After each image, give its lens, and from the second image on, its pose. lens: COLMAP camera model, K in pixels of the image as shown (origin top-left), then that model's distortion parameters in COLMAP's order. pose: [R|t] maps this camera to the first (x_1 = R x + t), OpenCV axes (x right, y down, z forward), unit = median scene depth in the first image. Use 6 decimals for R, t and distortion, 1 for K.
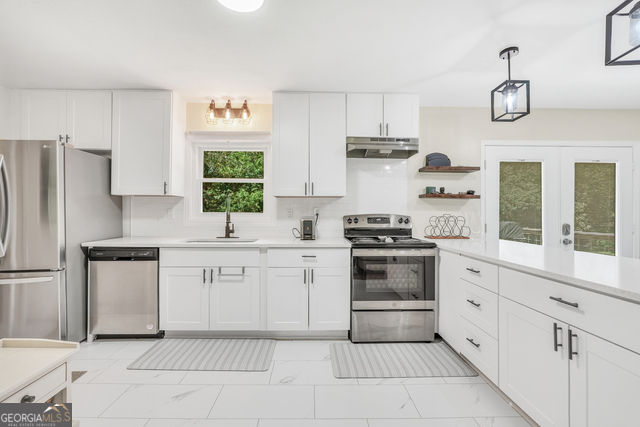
lens RADIAL K [[270.7, 0, 320.0], [0, 270.7, 213.5], [0, 0, 1]] dist [-0.001581, -0.000123]
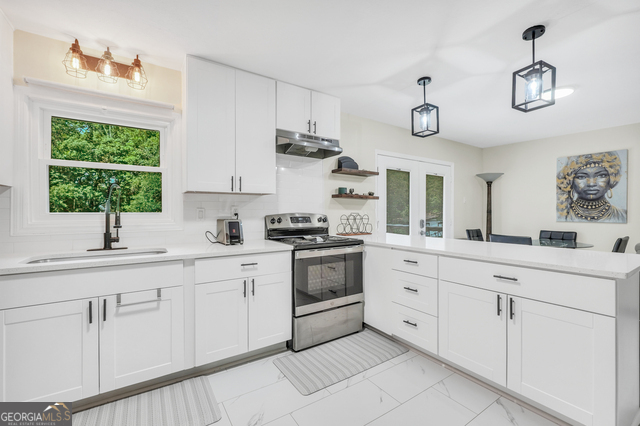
lens RADIAL K [[271.9, 0, 320.0], [0, 271.9, 213.0], [0, 0, 1]] dist [0.000575, 0.000306]
pose [[0.850906, -0.006845, 0.525273, -0.257962], [0.004795, 0.999975, 0.005263, -0.003761], [-0.525296, -0.001960, 0.850917, 0.143073]]
